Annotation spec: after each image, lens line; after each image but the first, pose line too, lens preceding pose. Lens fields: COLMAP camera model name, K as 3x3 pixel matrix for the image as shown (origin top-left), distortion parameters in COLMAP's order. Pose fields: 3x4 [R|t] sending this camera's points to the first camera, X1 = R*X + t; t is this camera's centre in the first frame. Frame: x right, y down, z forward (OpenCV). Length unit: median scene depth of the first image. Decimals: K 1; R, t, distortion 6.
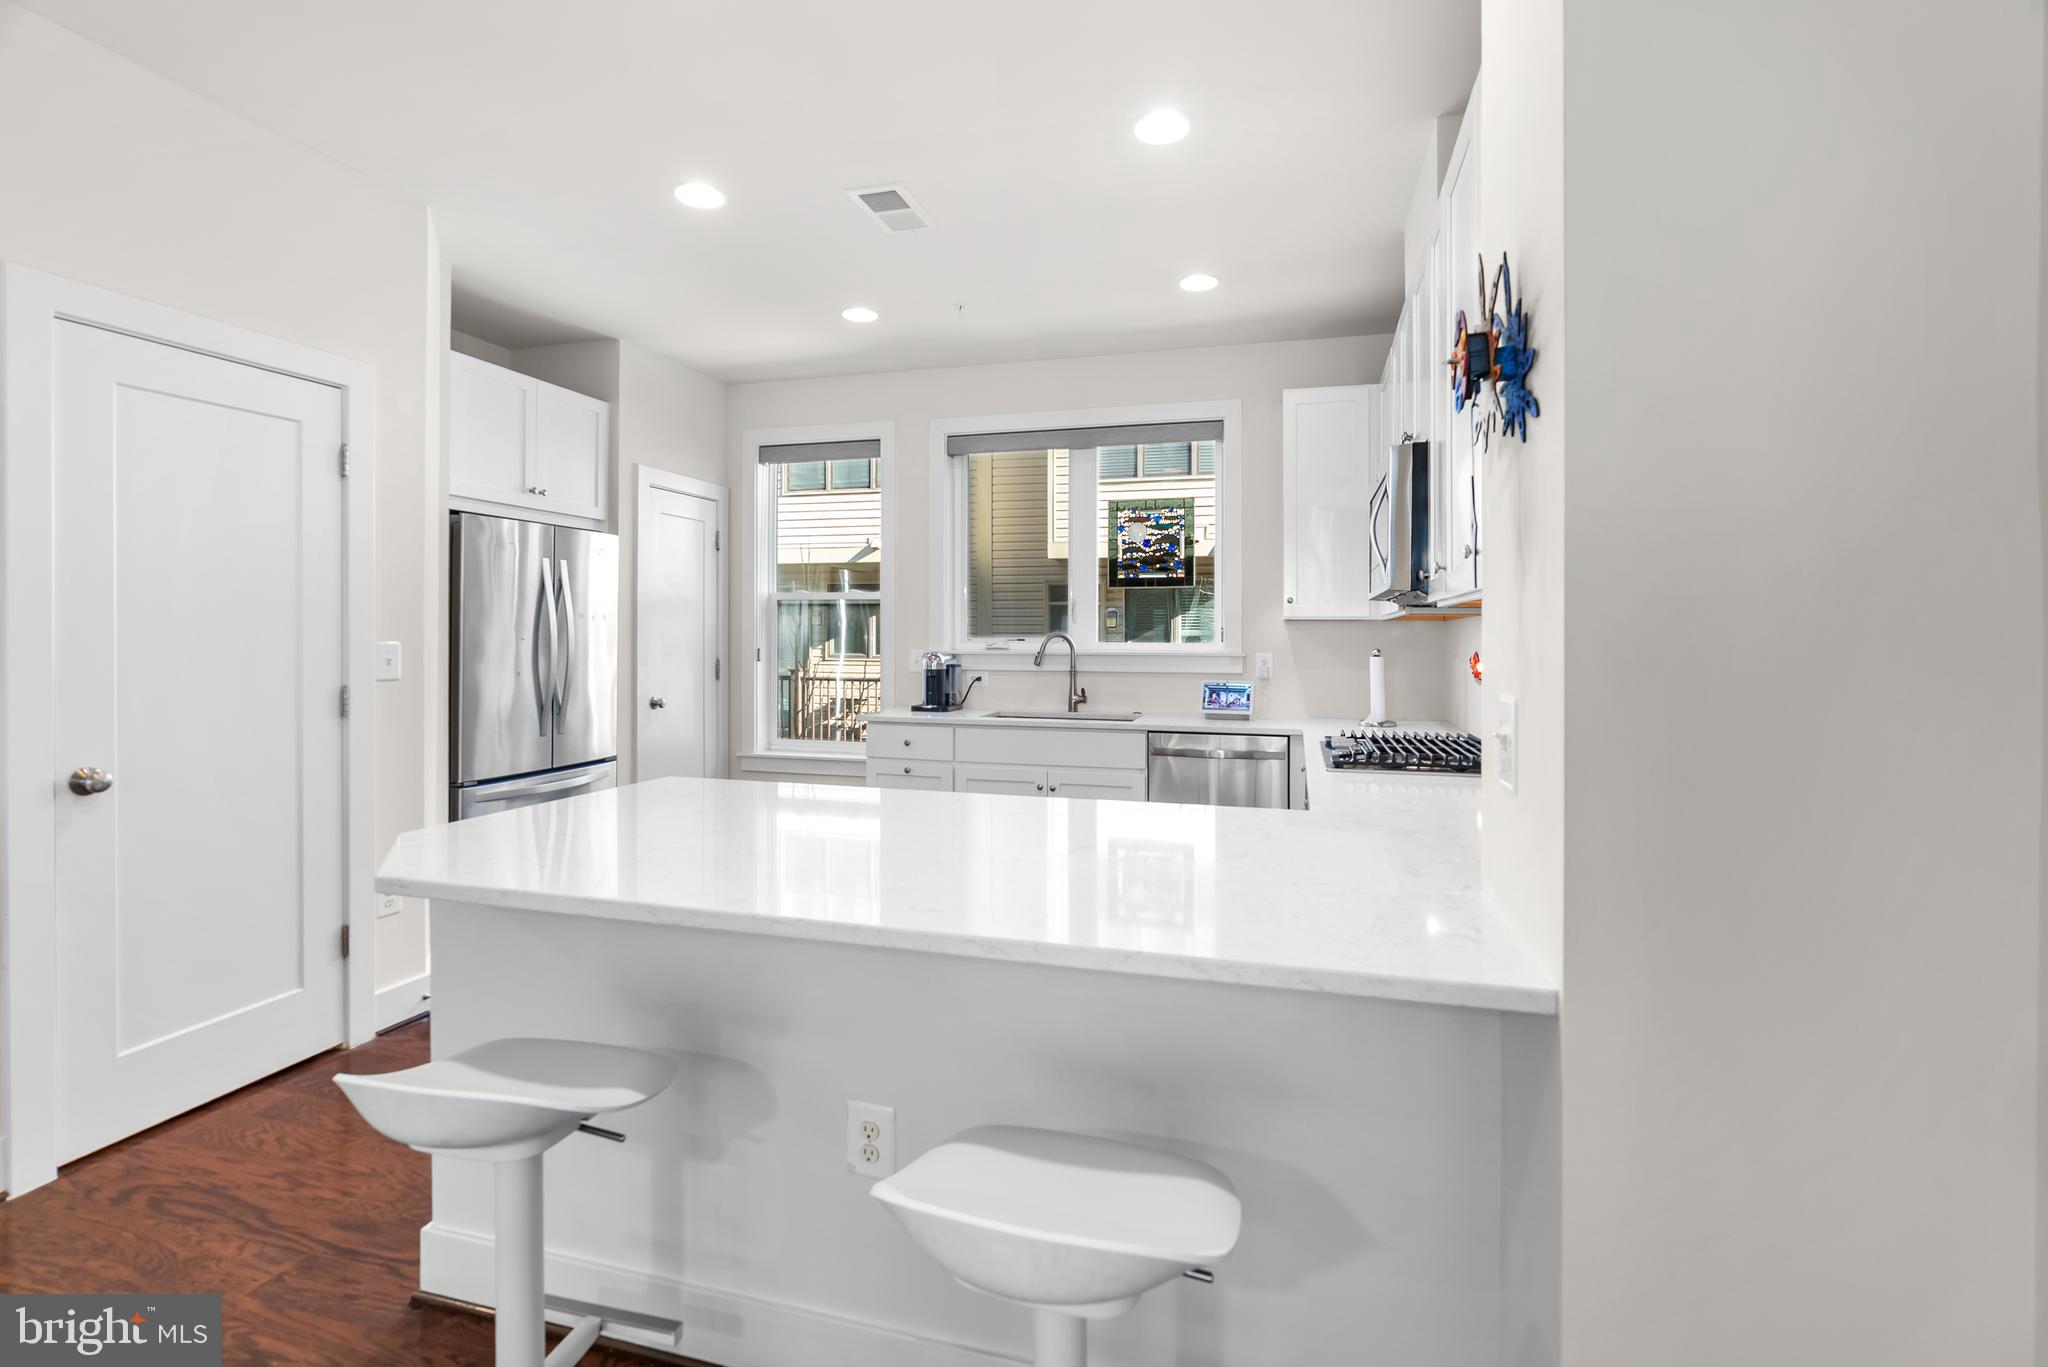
lens RADIAL K [[952.0, 0, 1022.8], [0, 952.0, 639.0], [0, 0, 1]] dist [-0.005001, 0.000131]
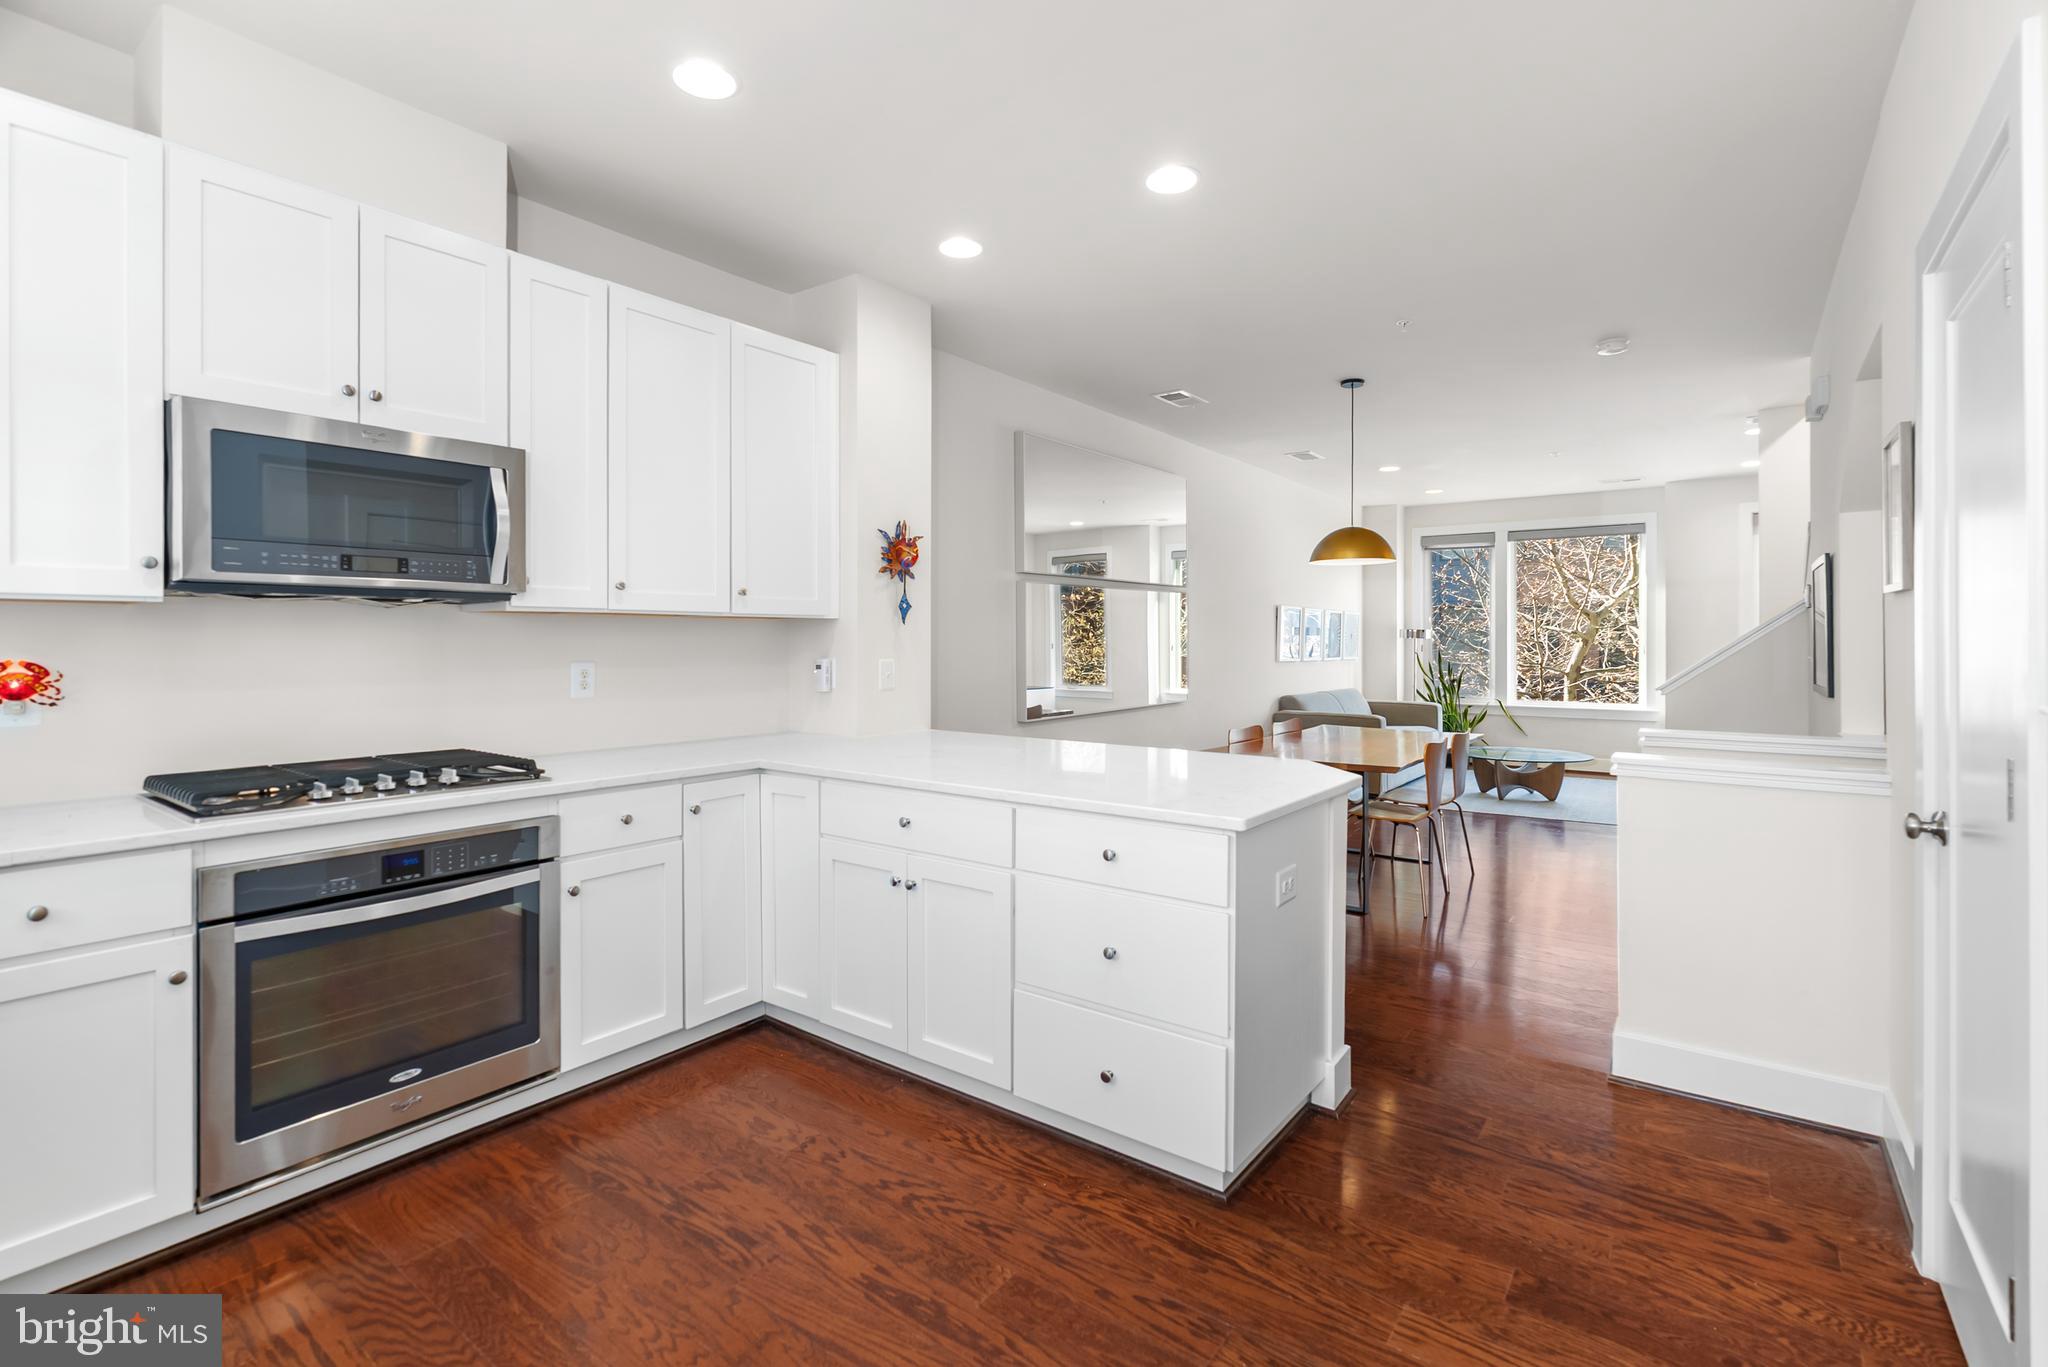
lens RADIAL K [[952.0, 0, 1022.8], [0, 952.0, 639.0], [0, 0, 1]] dist [-0.005001, 0.000131]
pose [[-0.935390, -0.007606, 0.353536, -0.251523], [-0.006151, 0.999967, 0.005241, -0.005543], [-0.353565, 0.002728, -0.935406, 0.951353]]
